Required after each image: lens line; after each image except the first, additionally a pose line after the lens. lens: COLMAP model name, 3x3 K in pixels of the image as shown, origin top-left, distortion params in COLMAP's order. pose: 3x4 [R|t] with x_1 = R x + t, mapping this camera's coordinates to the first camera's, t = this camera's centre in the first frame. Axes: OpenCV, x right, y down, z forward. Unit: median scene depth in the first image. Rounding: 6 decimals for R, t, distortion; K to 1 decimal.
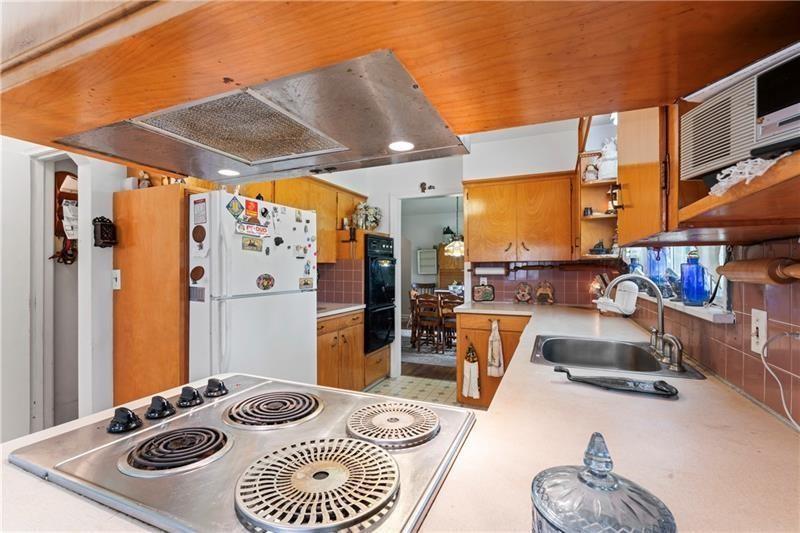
lens RADIAL K [[363.1, 0, 400.0], [0, 363.1, 266.5], [0, 0, 1]] dist [-0.000643, -0.000204]
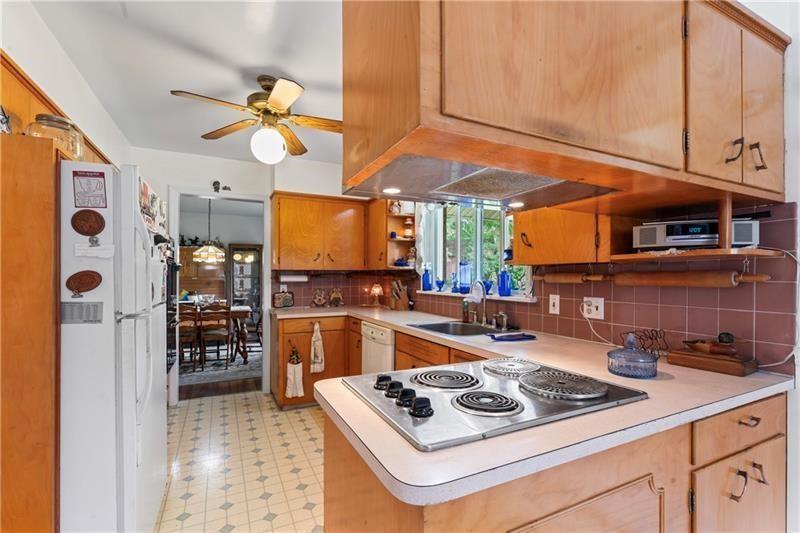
lens RADIAL K [[363.6, 0, 399.4], [0, 363.6, 277.3], [0, 0, 1]] dist [-0.000005, -0.000074]
pose [[0.648422, 0.002160, 0.761278, -0.419128], [-0.007752, 0.999963, 0.003765, 0.002431], [-0.761242, -0.008342, 0.648414, 0.076434]]
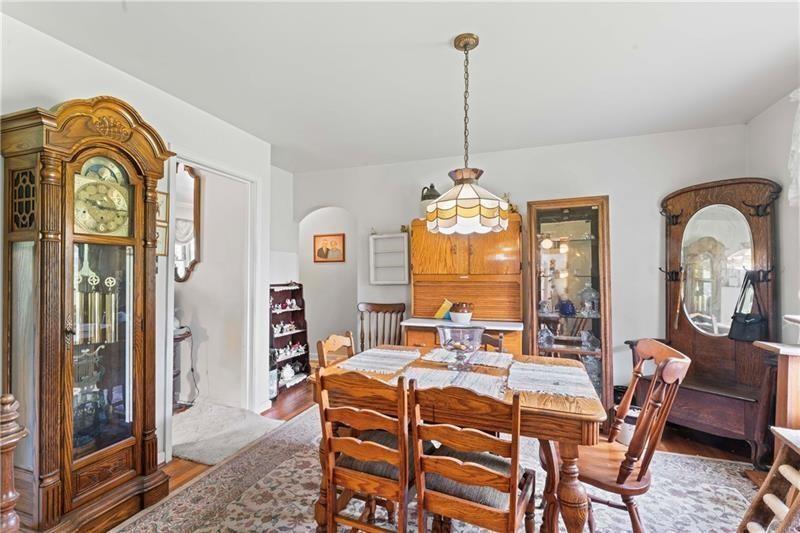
lens RADIAL K [[363.1, 0, 400.0], [0, 363.1, 266.5], [0, 0, 1]] dist [-0.000643, -0.000204]
pose [[0.998231, -0.001960, 0.059423, 0.149222], [0.002325, 0.999979, -0.006075, 0.000306], [-0.059410, 0.006202, 0.998214, 1.256500]]
